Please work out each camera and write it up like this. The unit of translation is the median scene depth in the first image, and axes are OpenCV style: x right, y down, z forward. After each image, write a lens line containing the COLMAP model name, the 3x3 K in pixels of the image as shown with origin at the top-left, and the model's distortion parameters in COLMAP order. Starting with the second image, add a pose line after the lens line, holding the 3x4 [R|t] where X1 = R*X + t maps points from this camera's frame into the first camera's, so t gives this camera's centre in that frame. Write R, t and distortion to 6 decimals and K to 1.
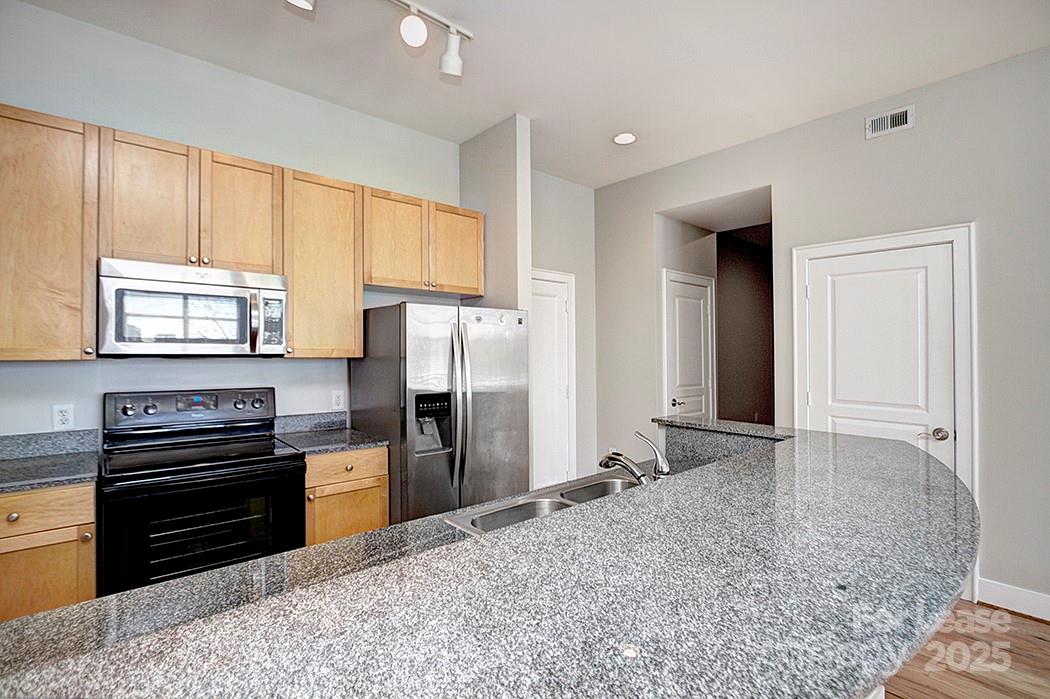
lens RADIAL K [[487.6, 0, 500.8], [0, 487.6, 343.0], [0, 0, 1]] dist [-0.014221, -0.001091]
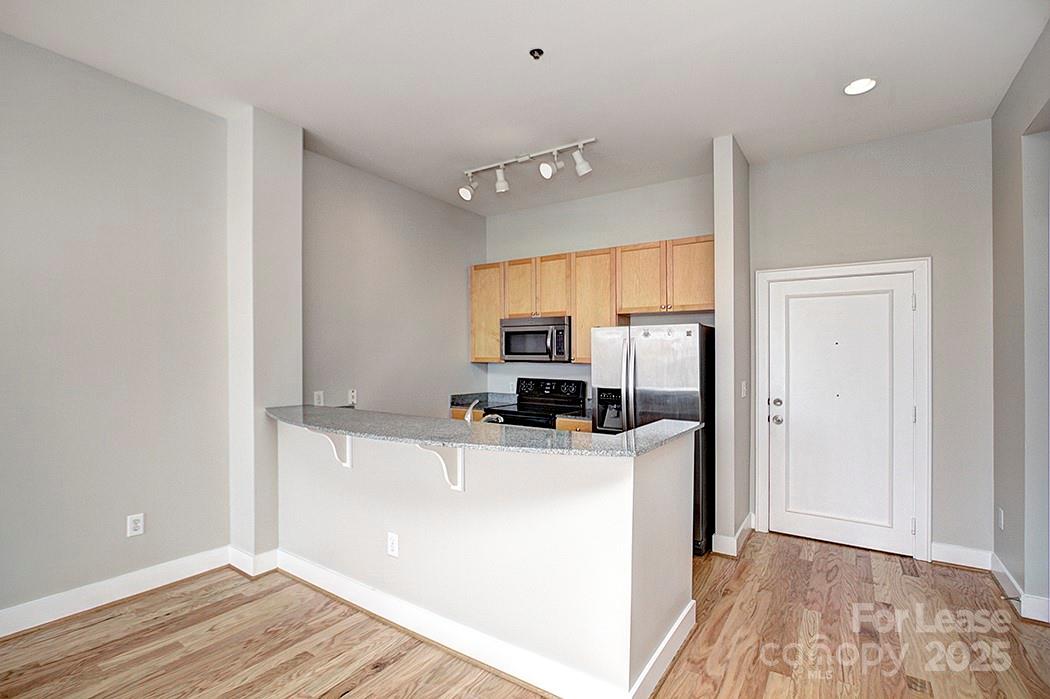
lens RADIAL K [[487.6, 0, 523.0], [0, 487.6, 352.5], [0, 0, 1]] dist [-0.014221, -0.001091]
pose [[0.263015, -0.016307, -0.964654, 1.123549], [0.010136, 0.999849, -0.014139, 0.013071], [0.964739, -0.006059, 0.263140, 0.363345]]
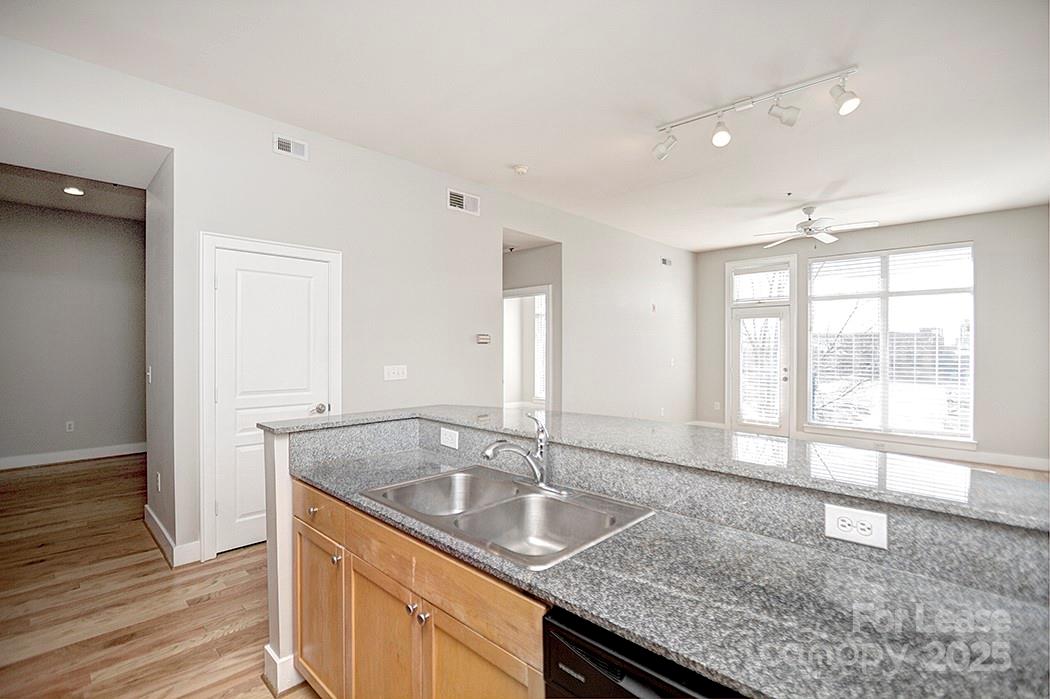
lens RADIAL K [[487.6, 0, 521.3], [0, 487.6, 356.7], [0, 0, 1]] dist [-0.014221, -0.001091]
pose [[-0.098715, -0.021785, 0.994877, -0.464648], [-0.019298, 0.999614, 0.019974, 0.010397], [-0.994929, -0.017228, -0.099097, 0.600761]]
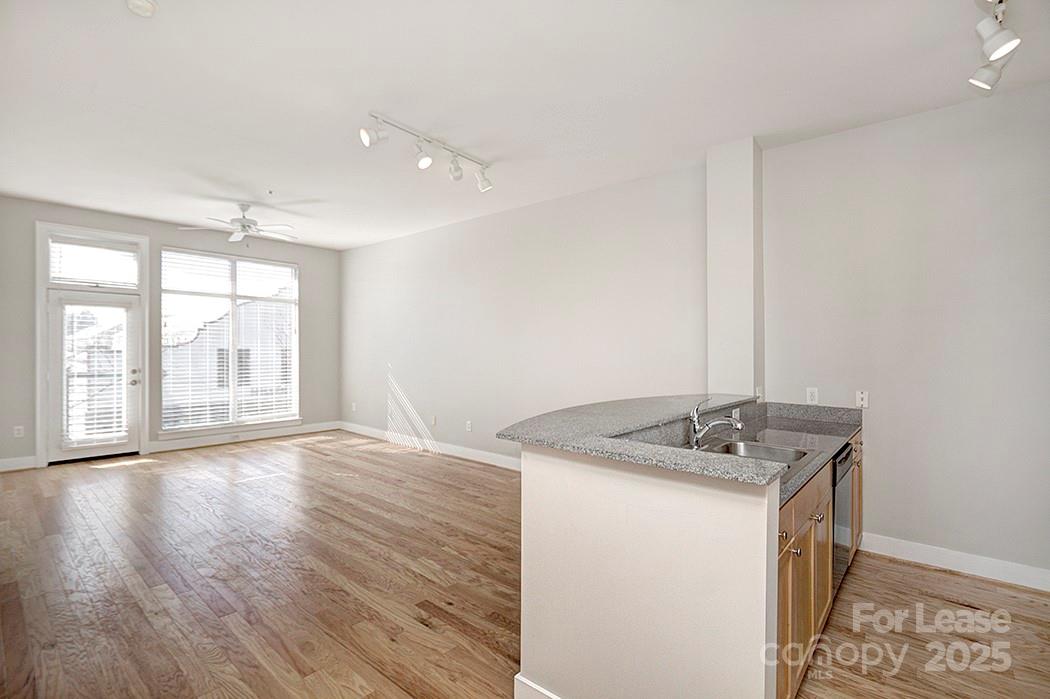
lens RADIAL K [[487.6, 0, 518.9], [0, 487.6, 343.8], [0, 0, 1]] dist [-0.014221, -0.001091]
pose [[-0.989263, -0.013154, -0.145553, 0.616554], [-0.009357, 0.999598, -0.026746, 0.023426], [0.145847, -0.025097, -0.988989, 1.360524]]
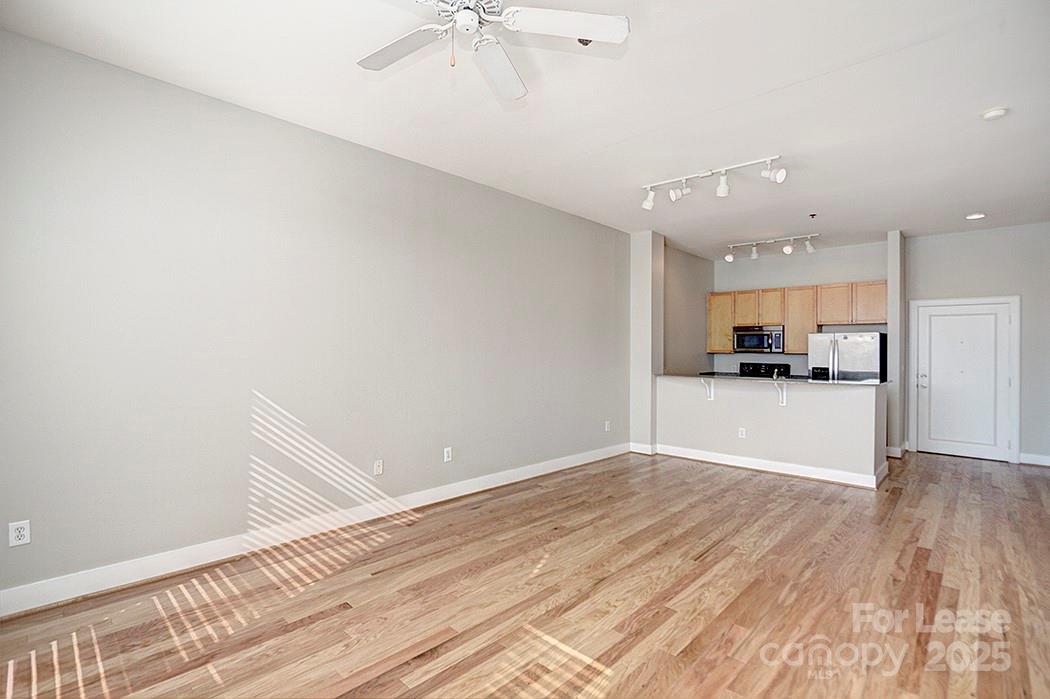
lens RADIAL K [[487.6, 0, 522.3], [0, 487.6, 347.2], [0, 0, 1]] dist [-0.014221, -0.001091]
pose [[0.102812, -0.007511, -0.994672, 2.164503], [0.009703, 0.999931, -0.006548, -0.004031], [0.994653, -0.008978, 0.102878, -0.808505]]
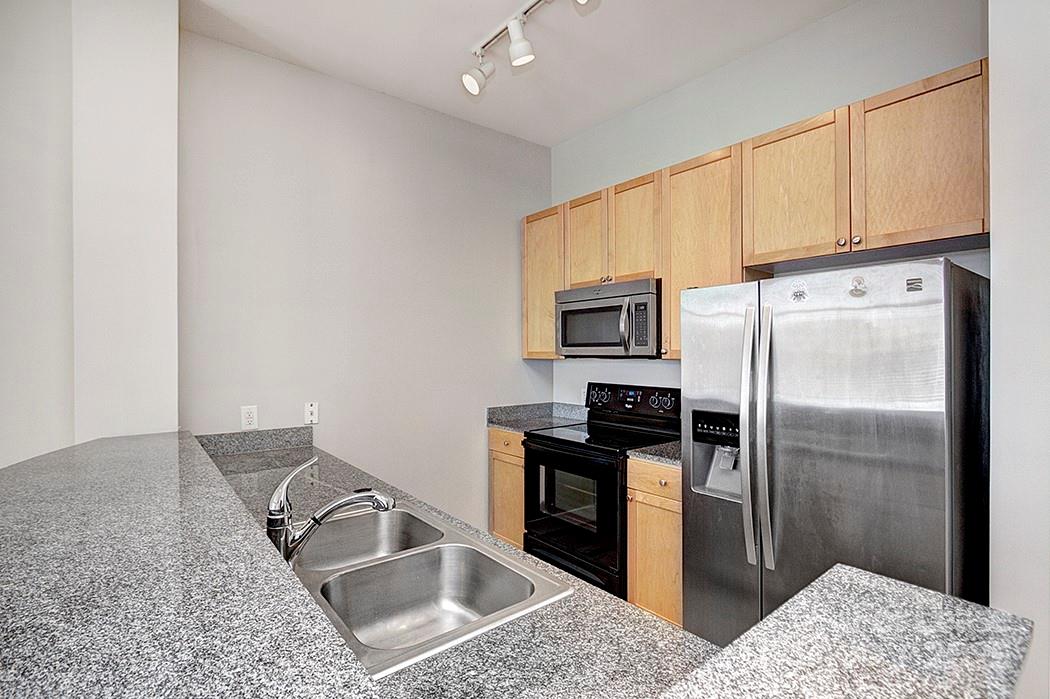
lens RADIAL K [[487.6, 0, 528.8], [0, 487.6, 360.5], [0, 0, 1]] dist [-0.014221, -0.001091]
pose [[-0.029736, 0.007358, -0.999531, 0.543936], [0.021323, 0.999750, 0.006725, 0.017699], [0.999330, -0.021113, -0.029886, 0.717192]]
